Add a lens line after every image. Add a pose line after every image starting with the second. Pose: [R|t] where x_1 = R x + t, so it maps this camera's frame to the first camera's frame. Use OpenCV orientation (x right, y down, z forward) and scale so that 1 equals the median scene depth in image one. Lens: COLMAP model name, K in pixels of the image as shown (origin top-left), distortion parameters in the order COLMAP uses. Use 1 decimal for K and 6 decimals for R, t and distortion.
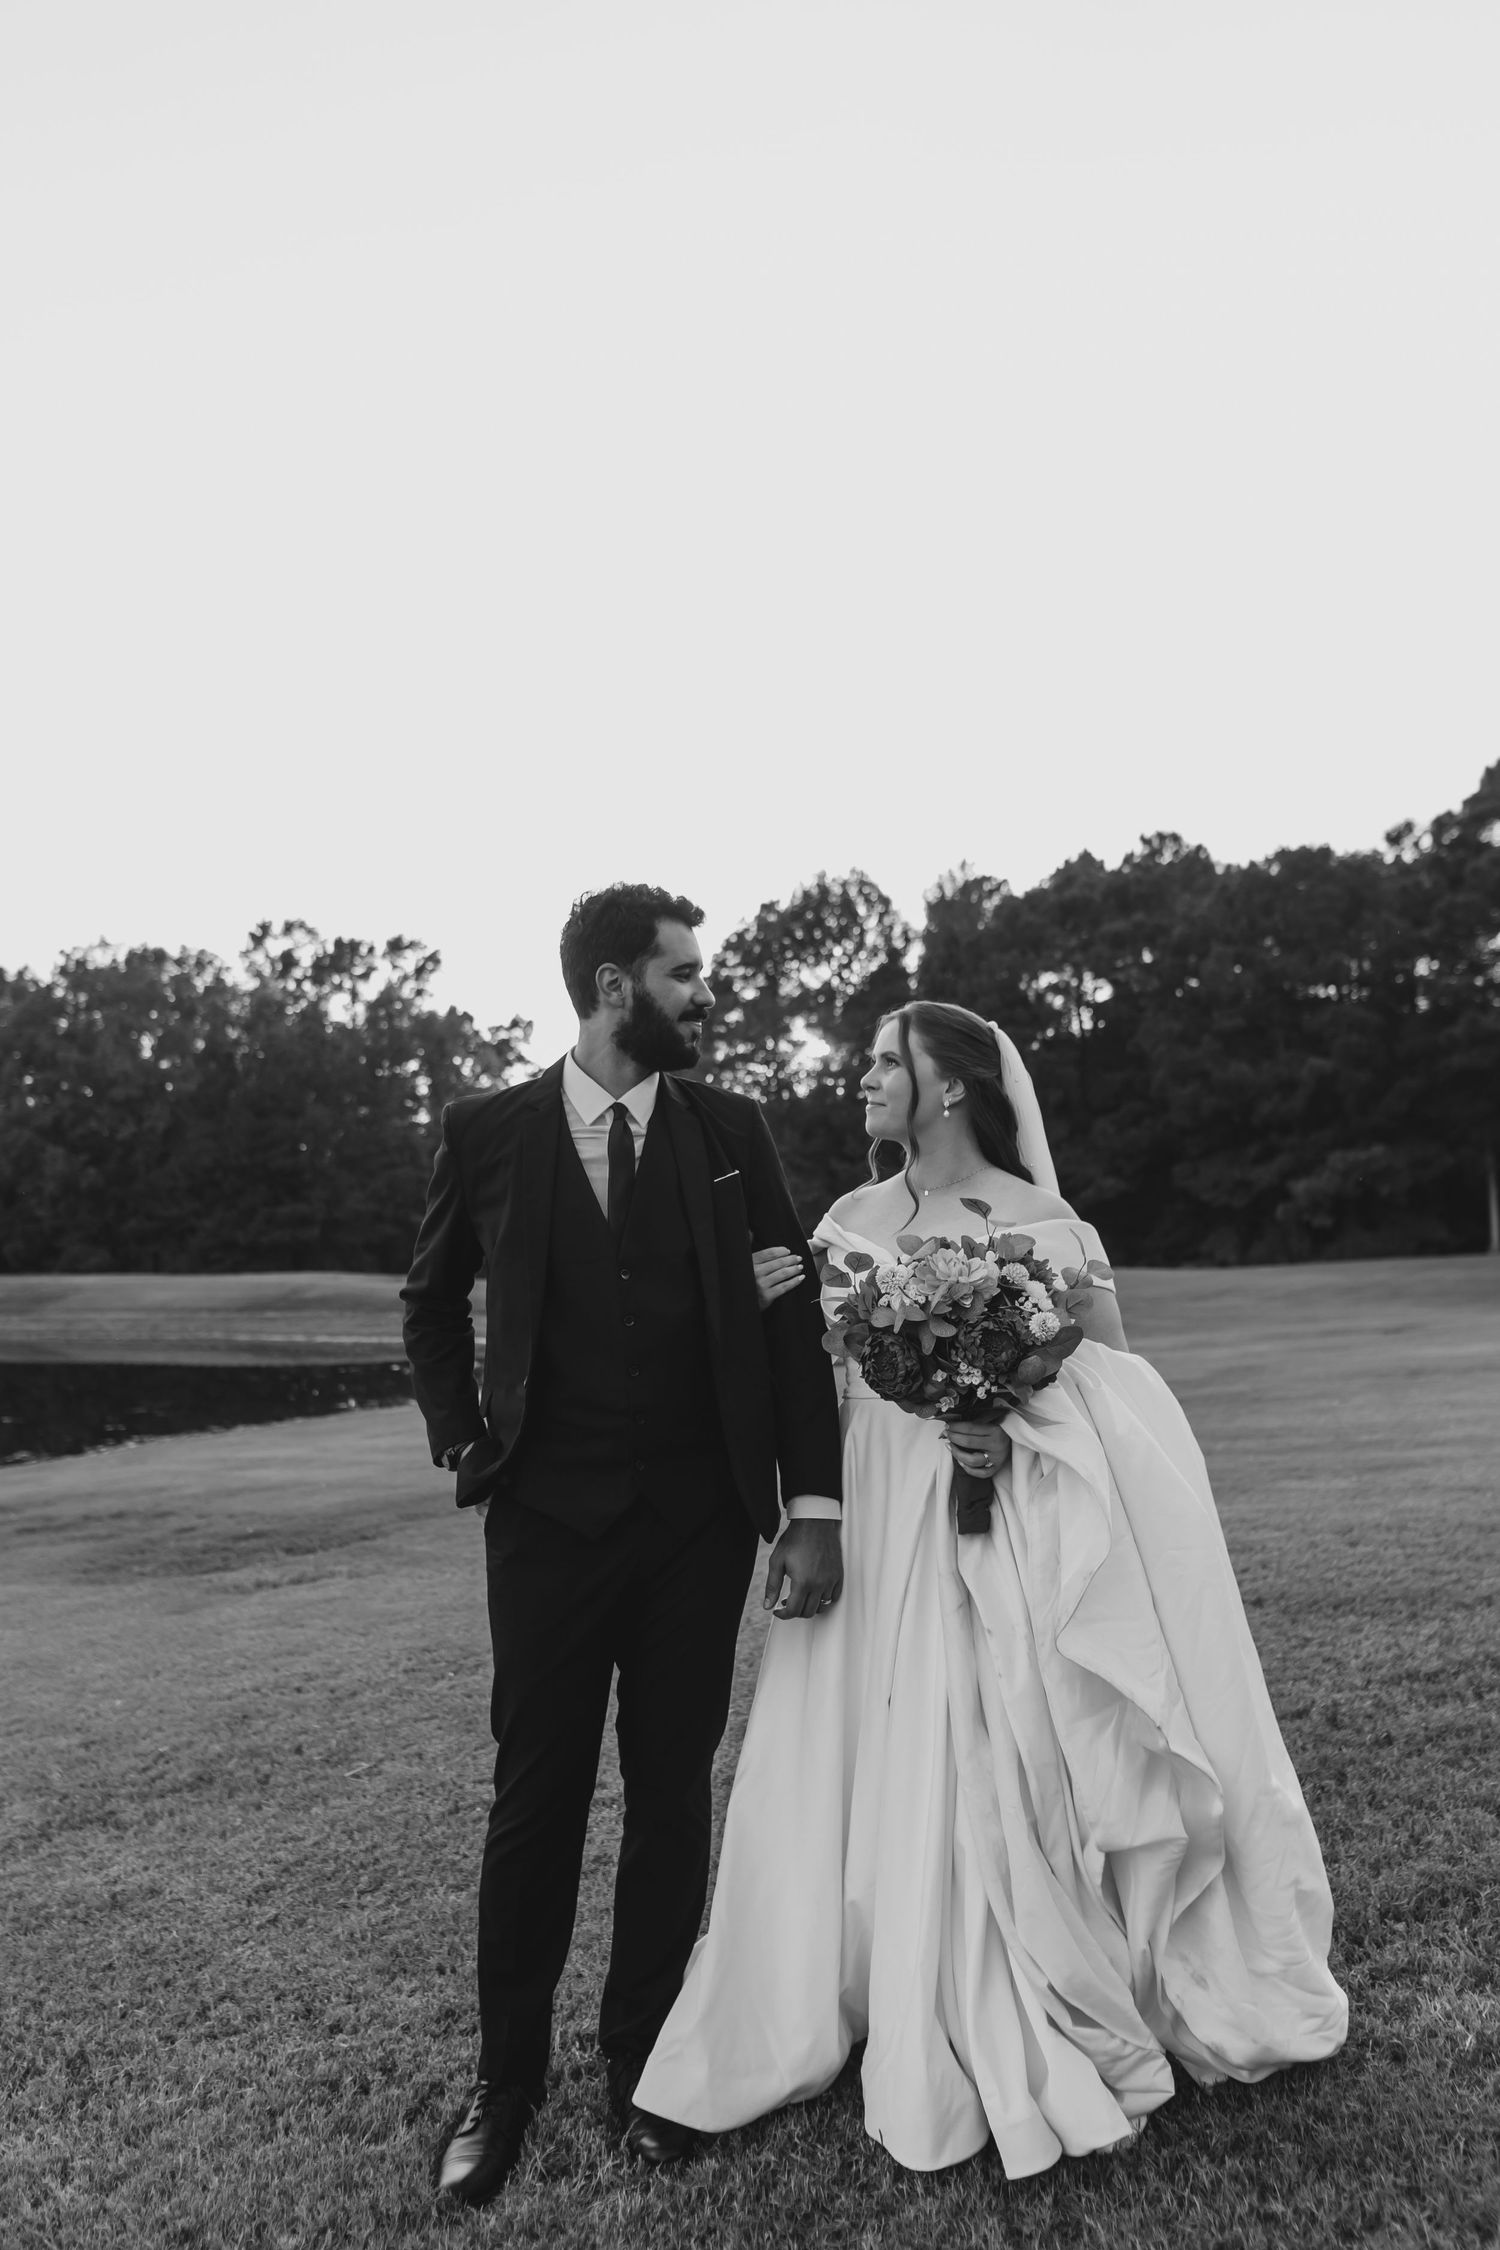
lens RADIAL K [[1799.8, 0, 723.8], [0, 1799.8, 1104.8], [0, 0, 1]] dist [0.007579, 0.002469]
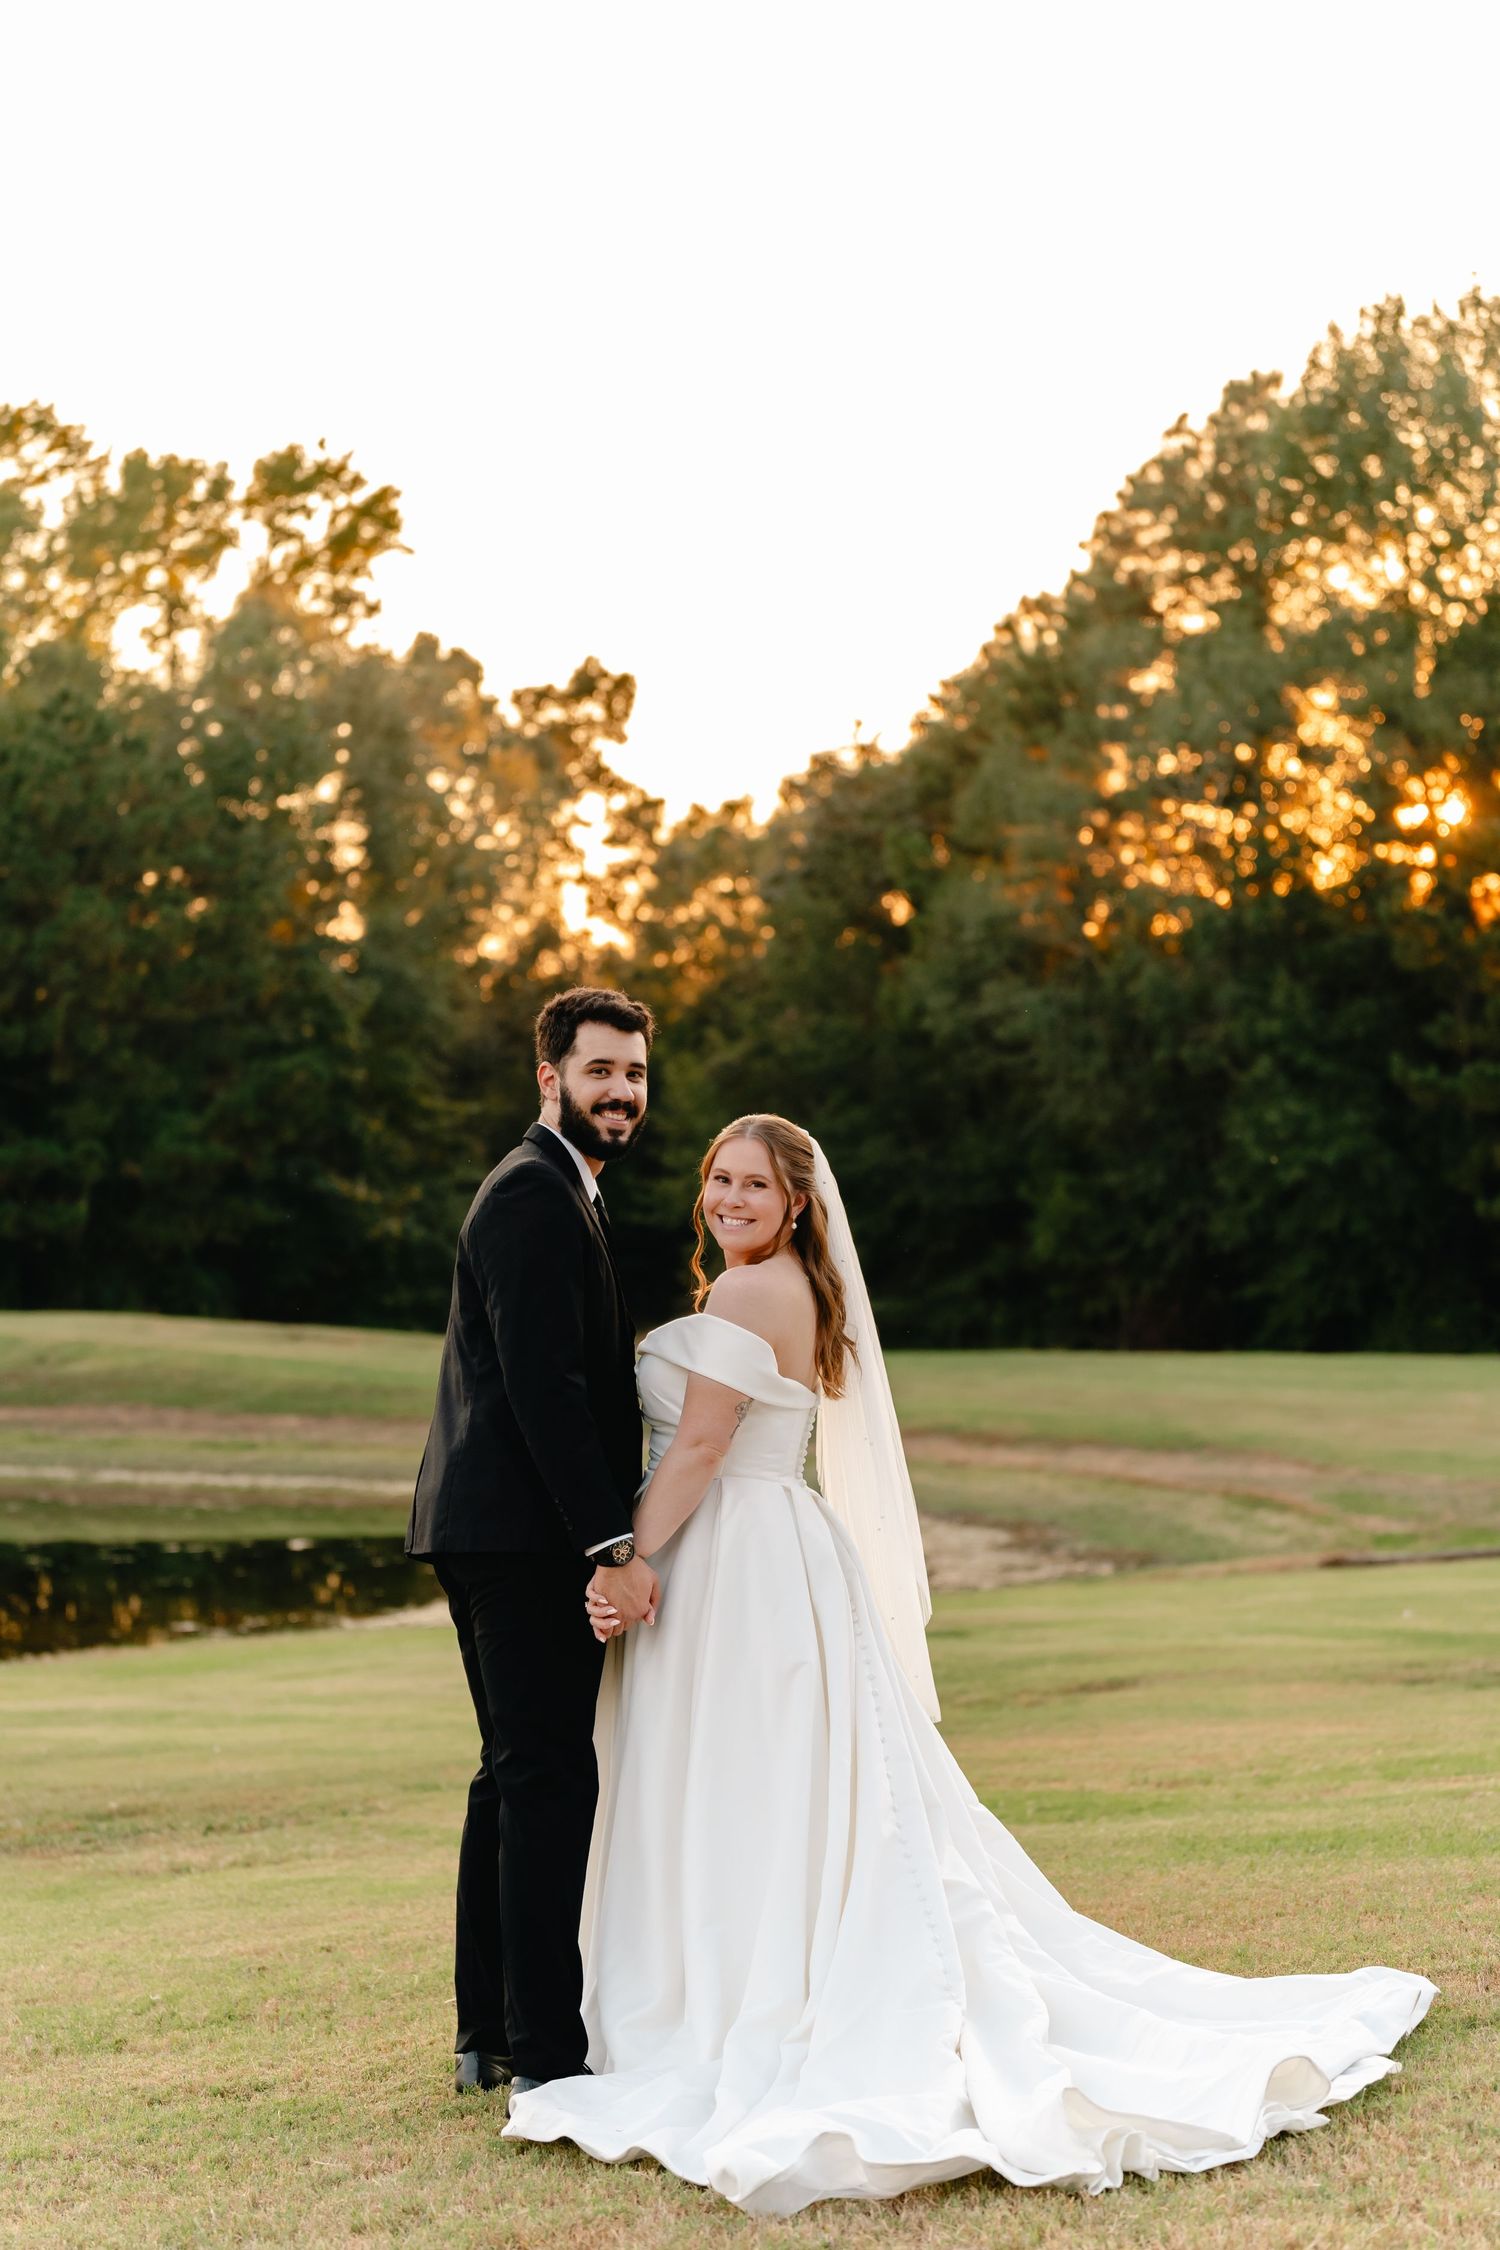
lens RADIAL K [[5351.4, 0, 750.0], [0, 5351.4, 1125.0], [0, 0, 1]] dist [0.044581, 0.124979]
pose [[0.996879, 0.020945, -0.076113, 0.009307], [-0.016958, 0.998469, 0.052653, -0.012683], [0.077100, -0.051198, 0.995708, -0.155312]]
